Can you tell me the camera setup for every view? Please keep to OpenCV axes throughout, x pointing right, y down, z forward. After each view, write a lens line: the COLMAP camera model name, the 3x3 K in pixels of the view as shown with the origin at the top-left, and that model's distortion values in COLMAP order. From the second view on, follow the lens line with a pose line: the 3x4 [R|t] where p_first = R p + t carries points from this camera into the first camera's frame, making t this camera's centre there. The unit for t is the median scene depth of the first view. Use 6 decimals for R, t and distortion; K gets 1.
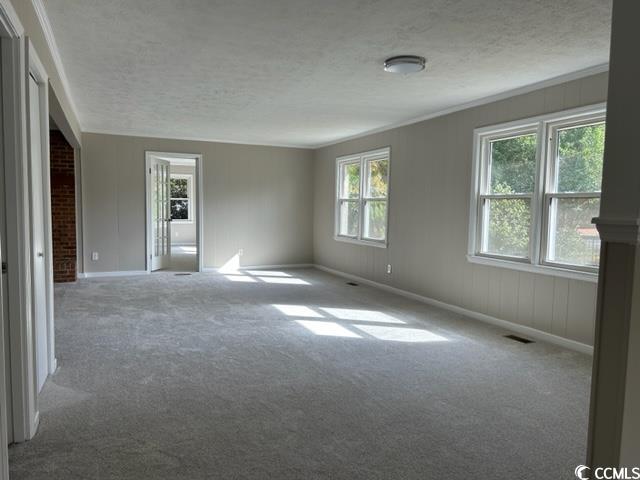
lens RADIAL K [[474.4, 0, 319.1], [0, 474.4, 242.0], [0, 0, 1]] dist [0.087851, -0.129582]
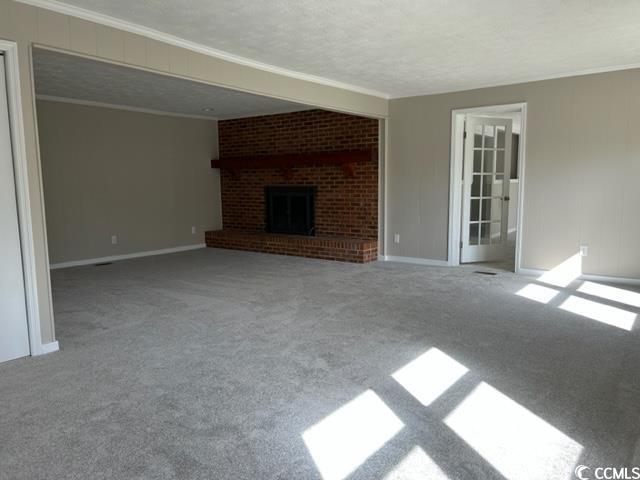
lens RADIAL K [[474.4, 0, 319.1], [0, 474.4, 242.0], [0, 0, 1]] dist [0.087851, -0.129582]
pose [[0.490884, 0.089035, -0.866663, 0.244794], [-0.047418, 0.996020, 0.075467, -0.025135], [0.869934, 0.004050, 0.493152, 0.448492]]
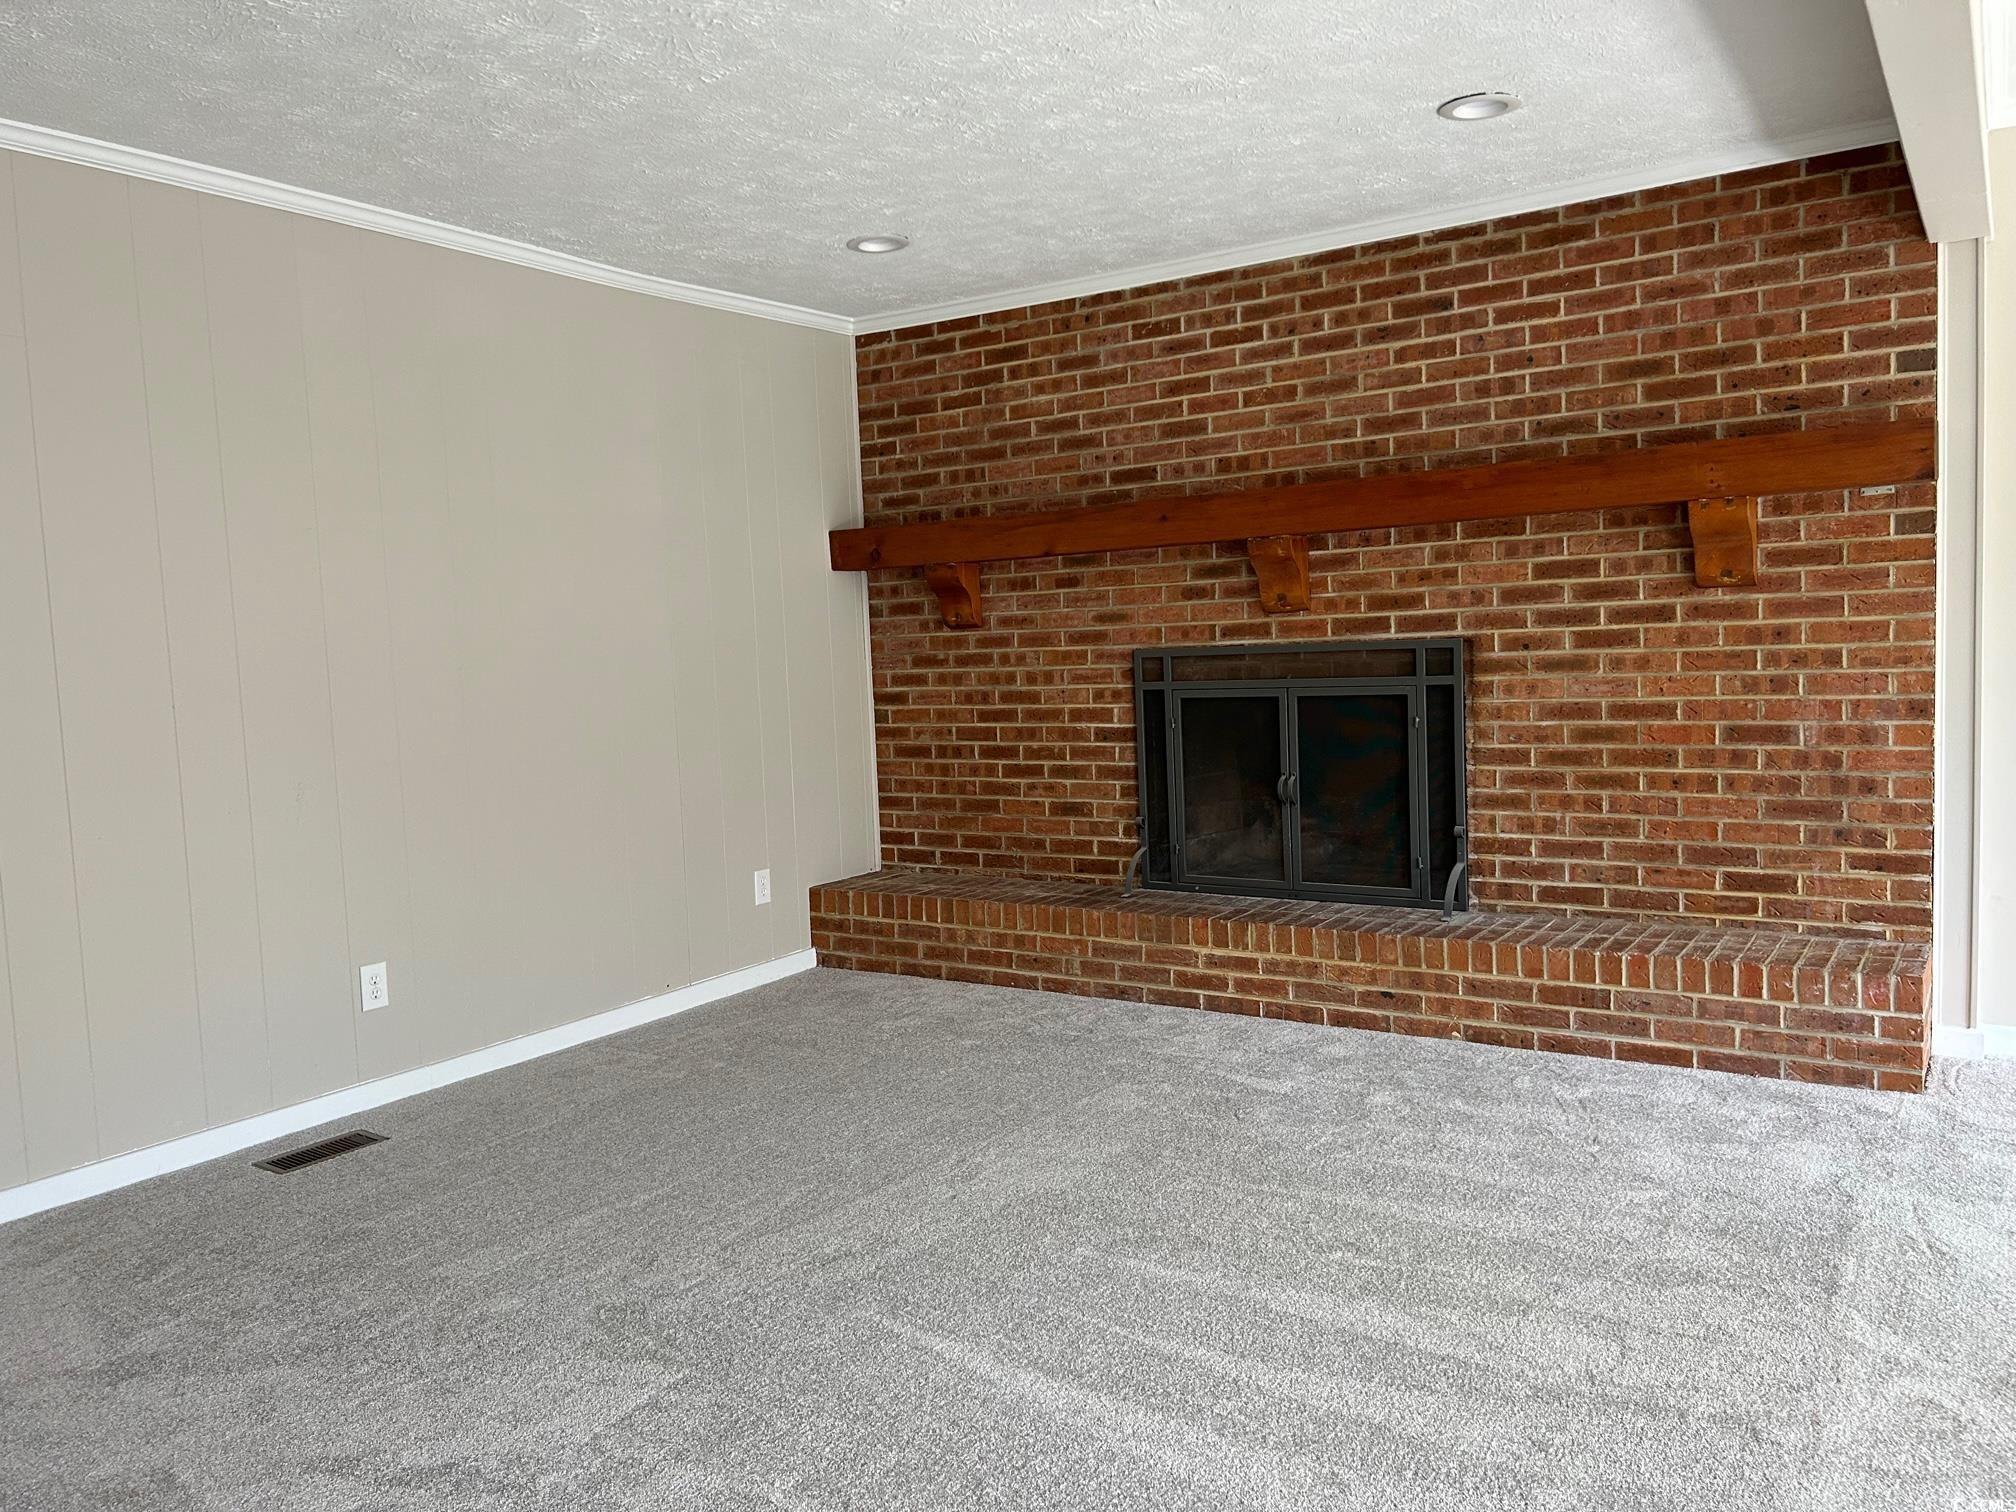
lens RADIAL K [[1494.2, 0, 1005.1], [0, 1494.2, 762.3], [0, 0, 1]] dist [0.087851, -0.129582]
pose [[0.543226, 0.033272, -0.838927, -0.249826], [-0.015800, 0.999443, 0.029407, -0.033446], [0.839438, -0.002720, 0.543449, 0.466022]]
